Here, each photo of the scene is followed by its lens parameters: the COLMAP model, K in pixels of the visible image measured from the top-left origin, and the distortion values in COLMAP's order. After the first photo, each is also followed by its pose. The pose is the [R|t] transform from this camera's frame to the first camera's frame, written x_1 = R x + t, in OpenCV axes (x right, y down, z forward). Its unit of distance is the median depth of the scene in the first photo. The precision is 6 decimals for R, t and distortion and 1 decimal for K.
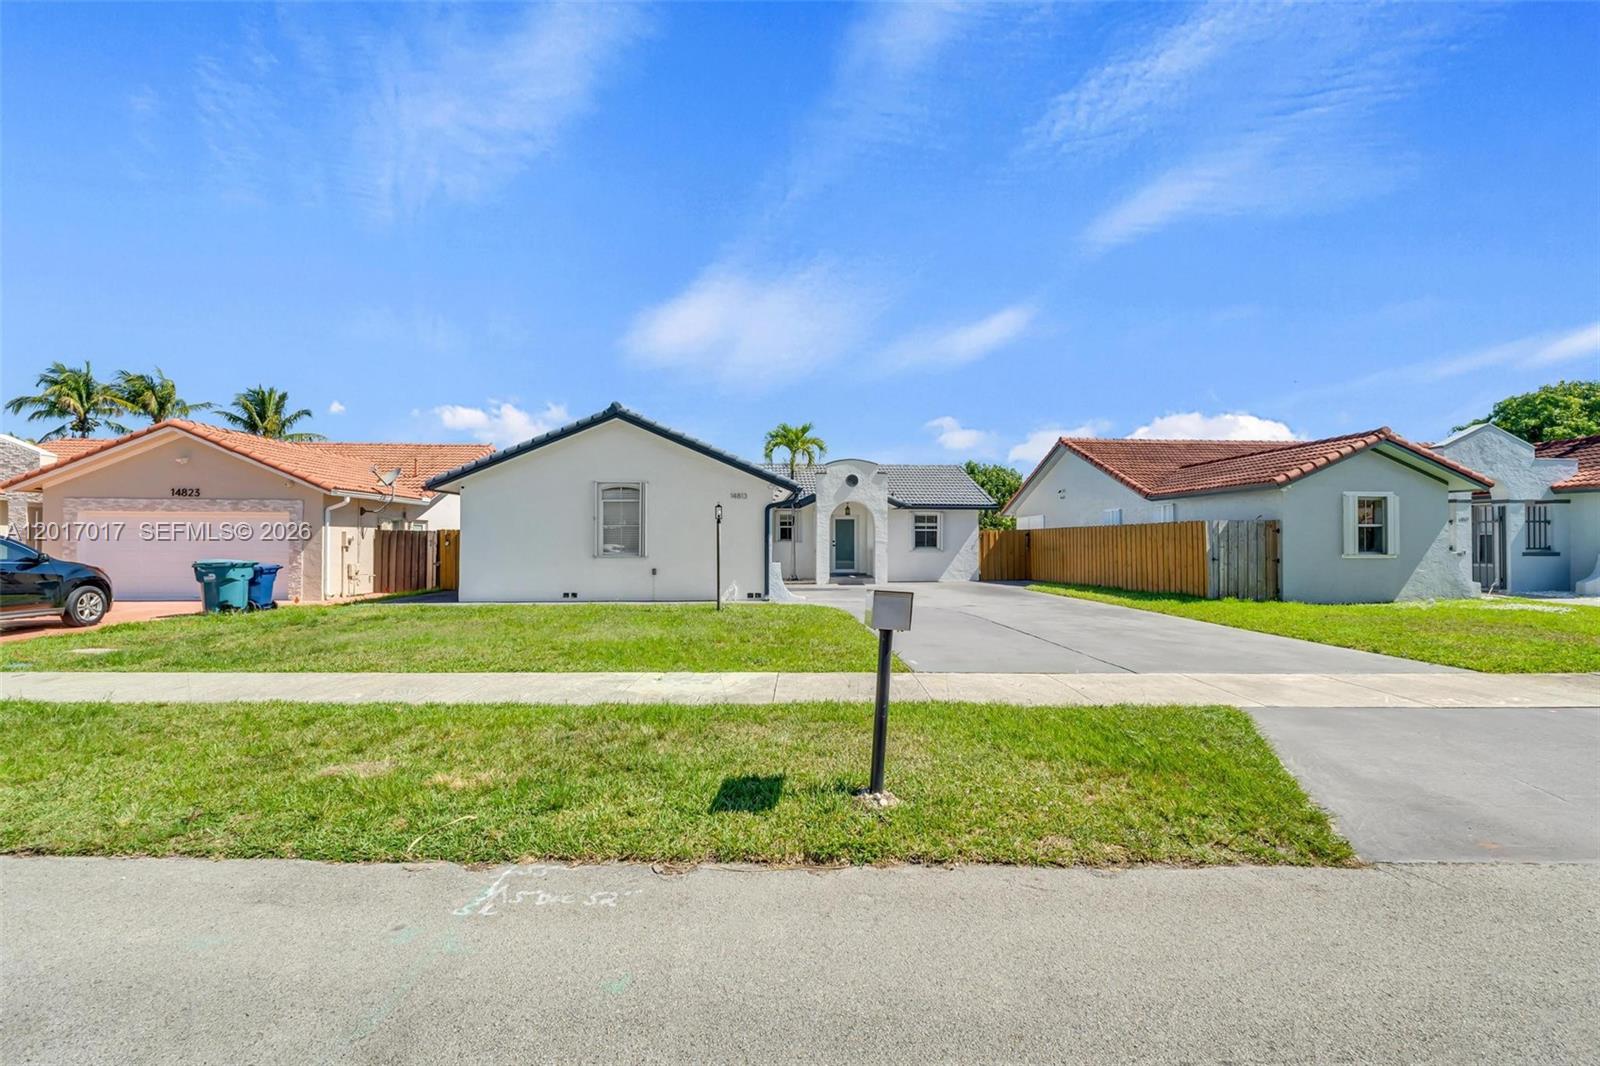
lens RADIAL K [[686.7, 0, 805.8], [0, 686.7, 529.5], [0, 0, 1]] dist [-0.001357, 0.000012]
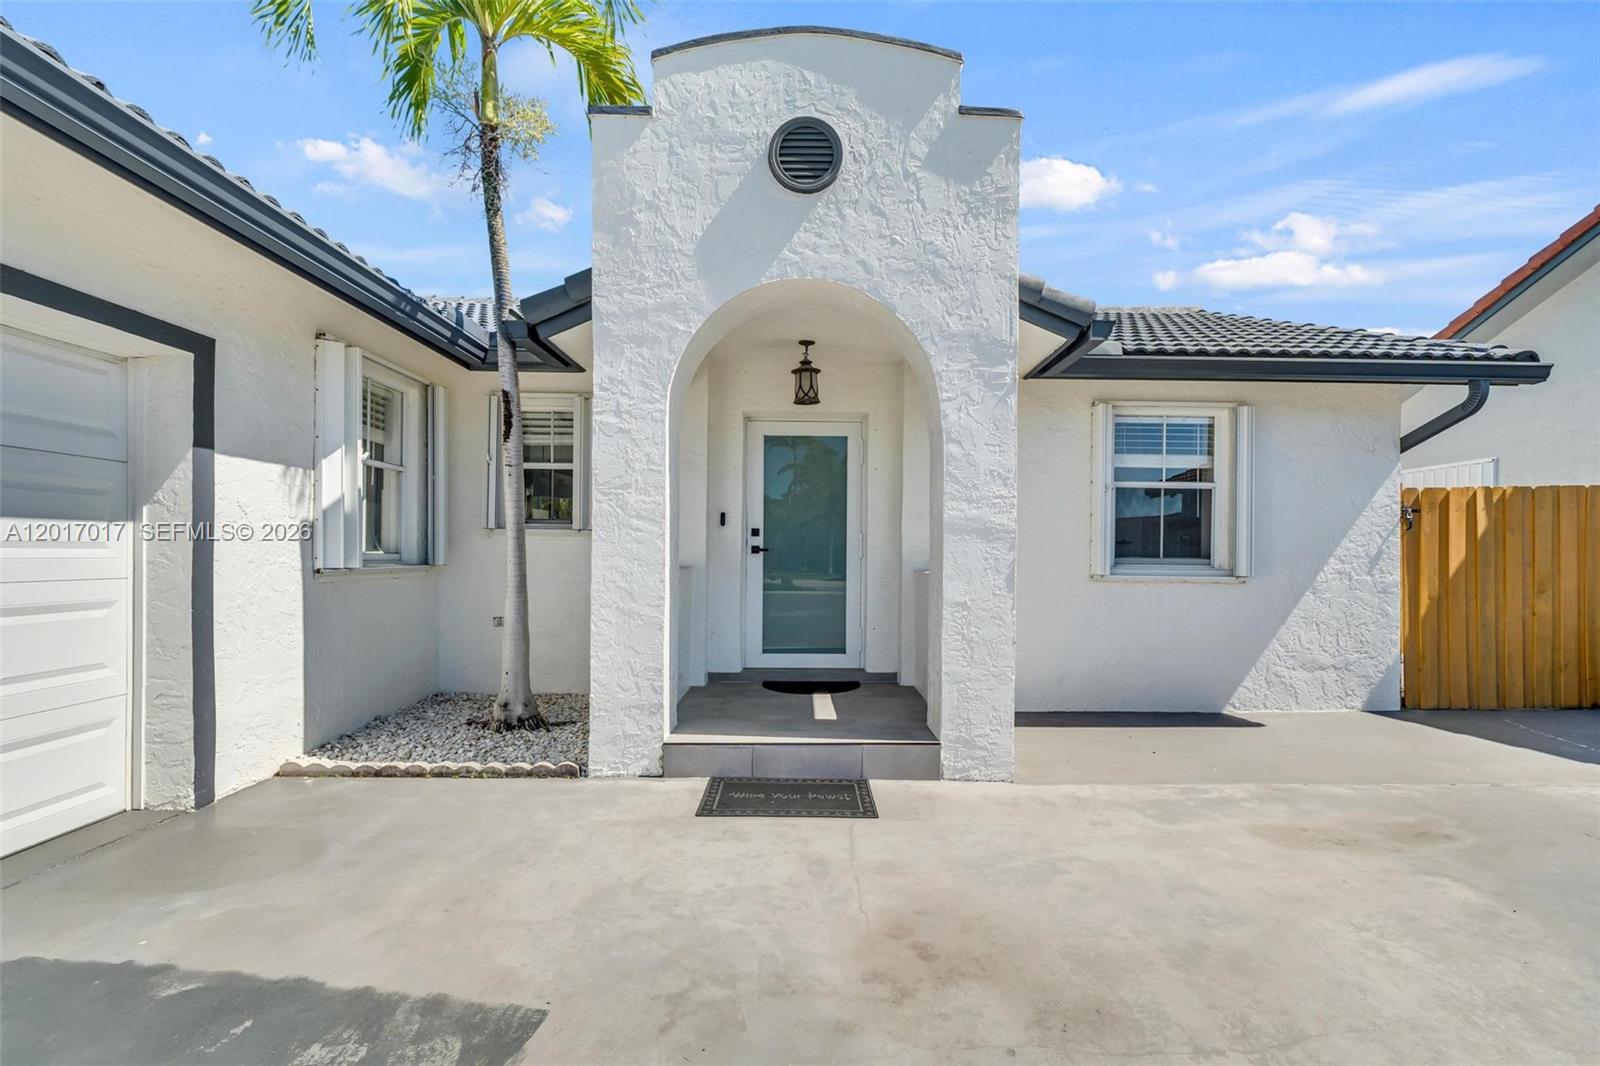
lens RADIAL K [[686.7, 0, 805.8], [0, 686.7, 529.5], [0, 0, 1]] dist [-0.001357, 0.000012]
pose [[0.998051, 0.010274, -0.061545, 0.071990], [-0.010341, 0.999946, -0.000767, 0.017058], [0.061533, 0.001402, 0.998104, 0.768468]]
